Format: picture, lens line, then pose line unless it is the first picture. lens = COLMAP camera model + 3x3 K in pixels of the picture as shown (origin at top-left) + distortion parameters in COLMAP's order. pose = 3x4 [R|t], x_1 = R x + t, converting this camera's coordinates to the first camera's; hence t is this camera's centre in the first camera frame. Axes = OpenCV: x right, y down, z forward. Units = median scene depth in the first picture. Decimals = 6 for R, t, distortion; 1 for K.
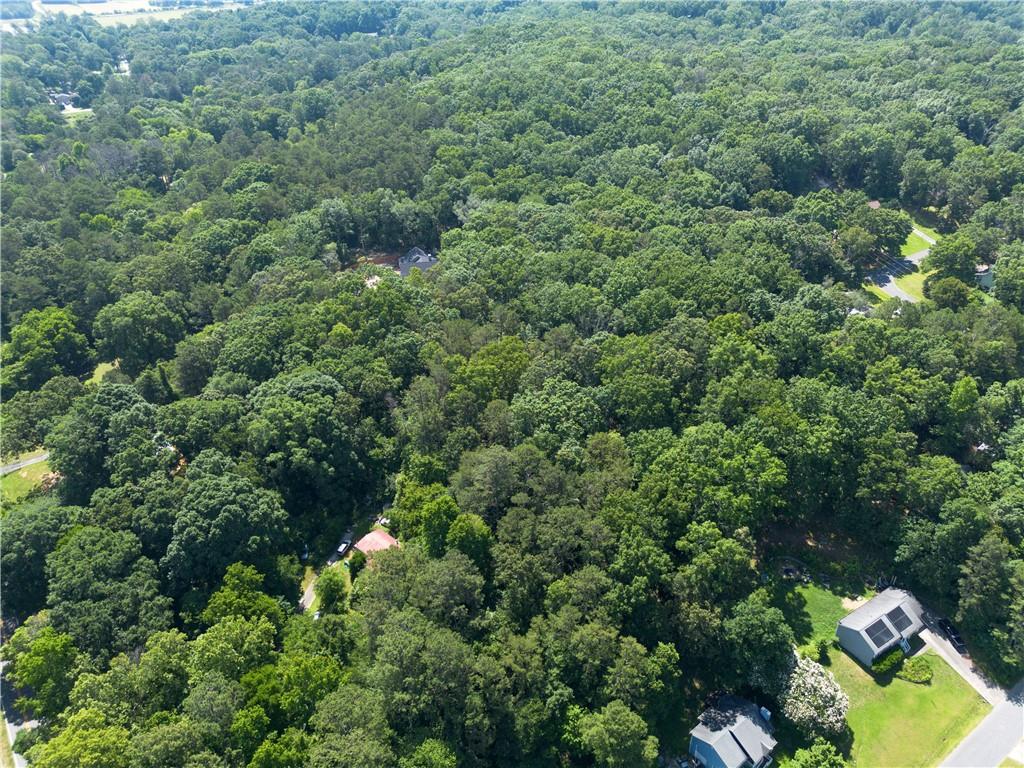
lens RADIAL K [[726.1, 0, 513.4], [0, 726.1, 384.6], [0, 0, 1]] dist [0.073894, -0.068427]
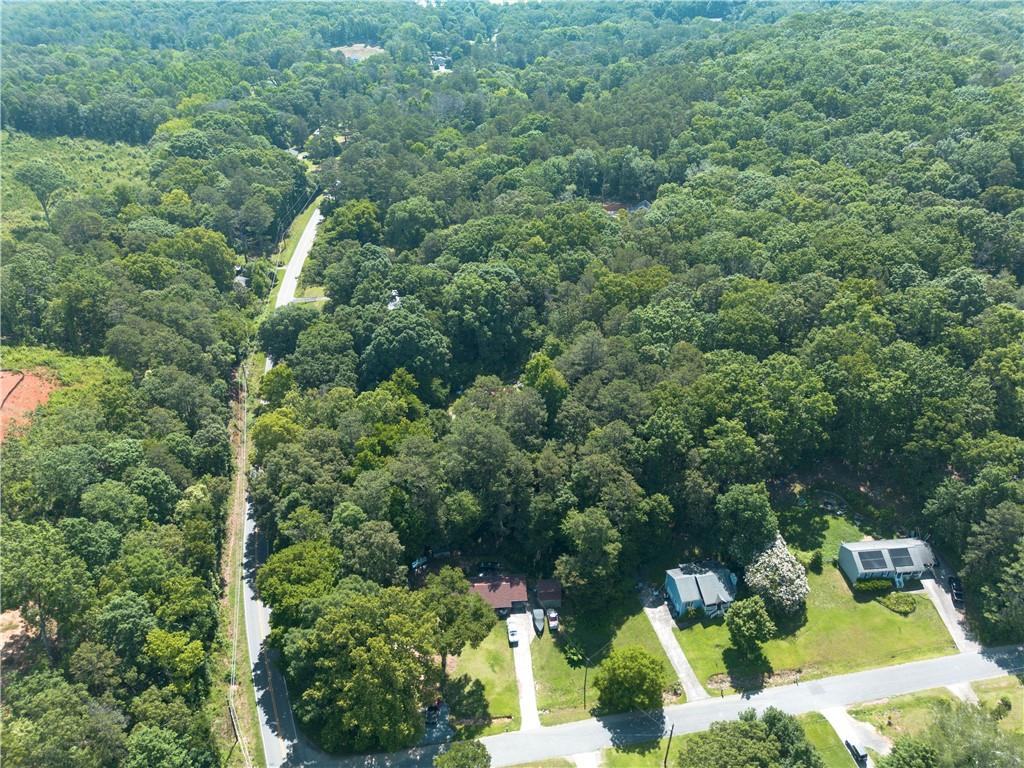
lens RADIAL K [[726.1, 0, 513.4], [0, 726.1, 384.6], [0, 0, 1]] dist [0.073894, -0.068427]
pose [[0.893736, 0.238248, -0.380098, 0.290253], [-0.234162, 0.970483, 0.057714, 0.112952], [0.382629, 0.037424, 0.923144, -0.179159]]
